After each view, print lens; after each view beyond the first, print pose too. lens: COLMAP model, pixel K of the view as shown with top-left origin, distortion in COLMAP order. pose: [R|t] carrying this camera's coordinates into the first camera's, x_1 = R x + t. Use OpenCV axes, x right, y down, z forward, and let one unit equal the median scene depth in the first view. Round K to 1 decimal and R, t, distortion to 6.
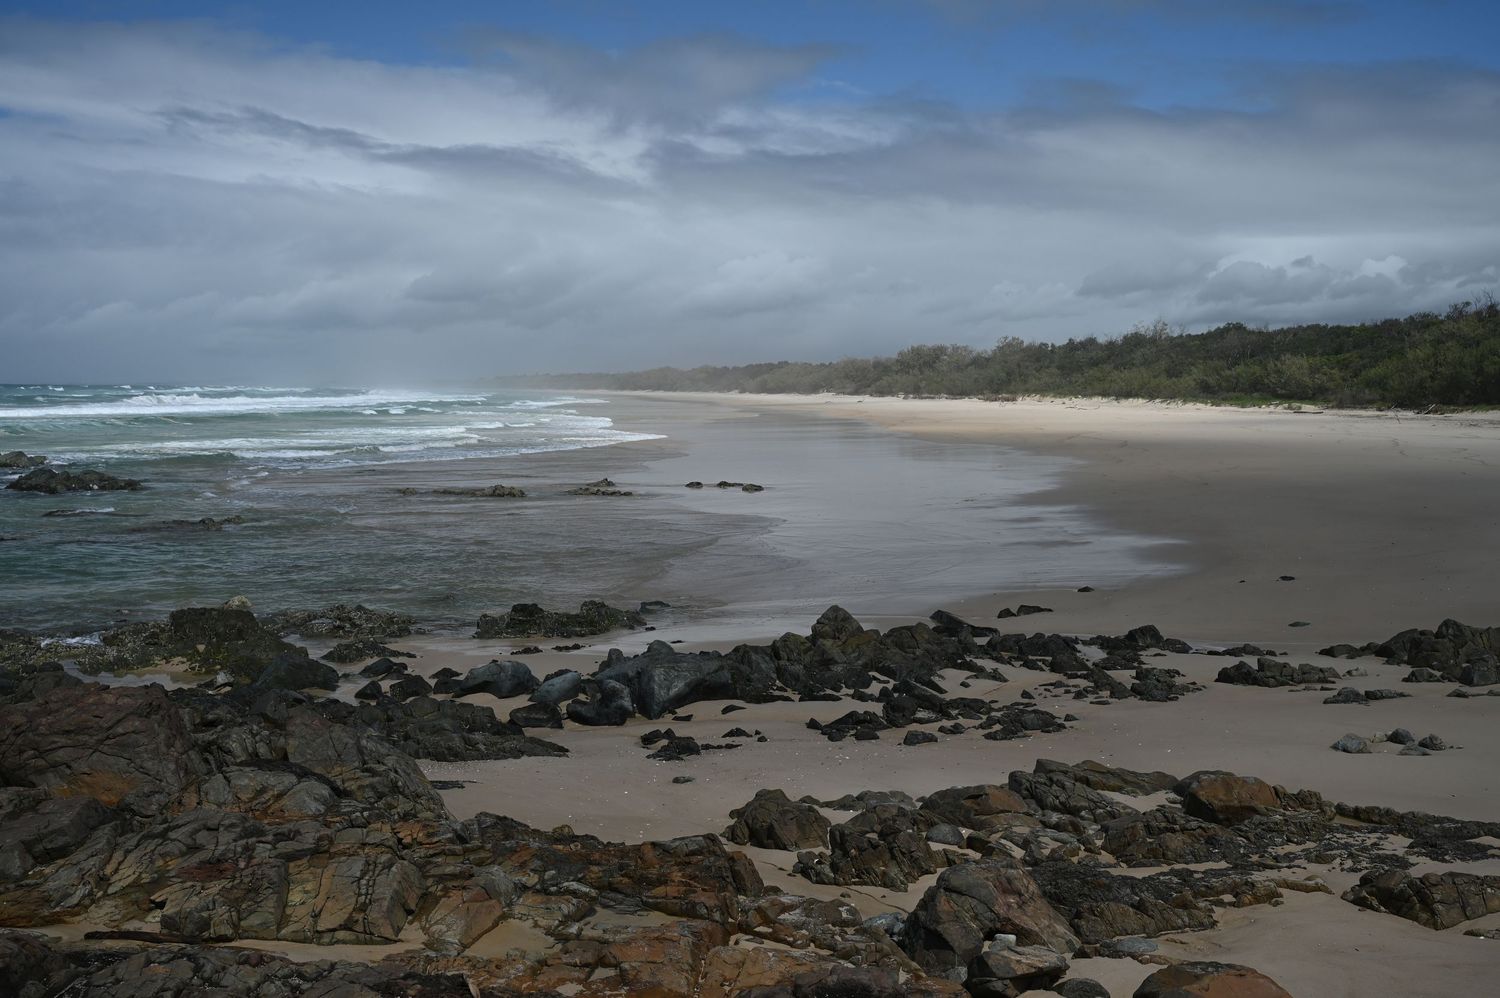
lens RADIAL K [[1688.1, 0, 750.0], [0, 1688.1, 499.0], [0, 0, 1]] dist [-0.014502, 0.144646]
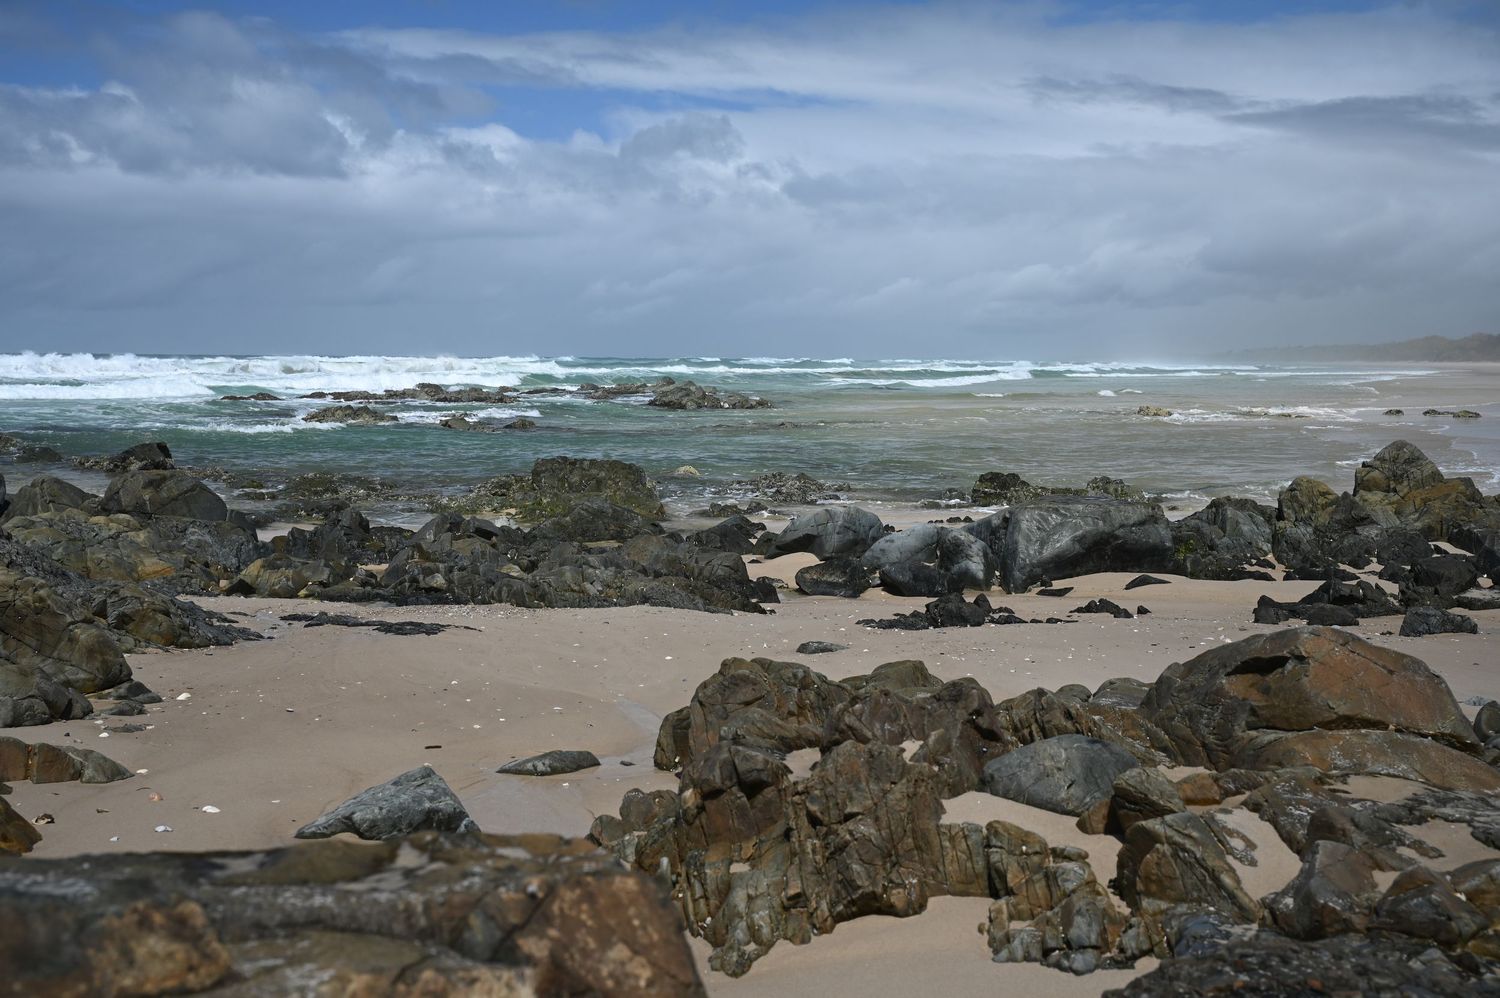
lens RADIAL K [[1688.1, 0, 750.0], [0, 1688.1, 499.0], [0, 0, 1]] dist [-0.014502, 0.144646]
pose [[0.907620, 0.030441, -0.418687, 0.103895], [-0.024023, 0.999499, 0.020593, 0.086755], [0.419105, -0.008633, 0.907897, 0.423667]]
